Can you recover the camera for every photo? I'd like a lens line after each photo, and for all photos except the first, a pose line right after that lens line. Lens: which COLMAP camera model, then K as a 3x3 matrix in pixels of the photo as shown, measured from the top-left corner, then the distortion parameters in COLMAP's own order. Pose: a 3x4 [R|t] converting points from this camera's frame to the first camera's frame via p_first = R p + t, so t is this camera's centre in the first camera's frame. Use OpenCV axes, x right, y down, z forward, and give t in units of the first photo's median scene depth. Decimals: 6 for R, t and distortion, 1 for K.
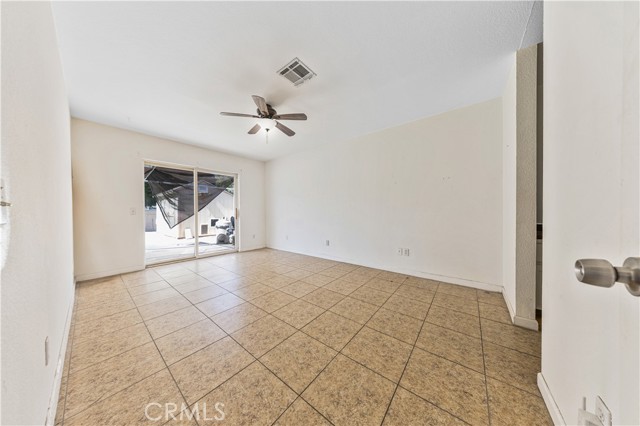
lens RADIAL K [[185.6, 0, 319.0], [0, 185.6, 213.0], [0, 0, 1]] dist [-0.001261, -0.000123]
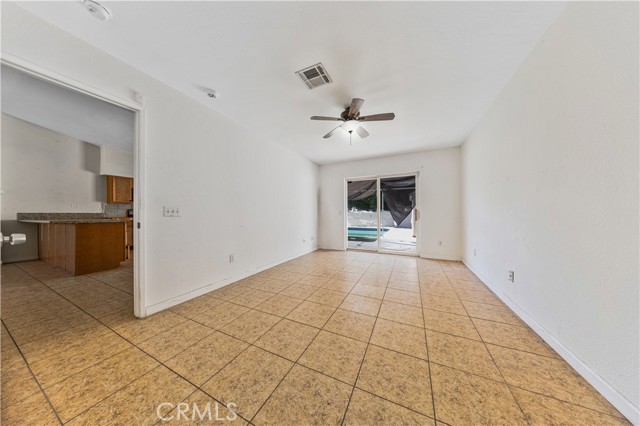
lens RADIAL K [[185.6, 0, 319.0], [0, 185.6, 213.0], [0, 0, 1]] dist [-0.001261, -0.000123]
pose [[0.229964, 0.007233, -0.973172, 0.820917], [-0.009452, 0.999942, 0.005198, -0.015223], [0.973153, 0.008003, 0.230019, 0.744768]]
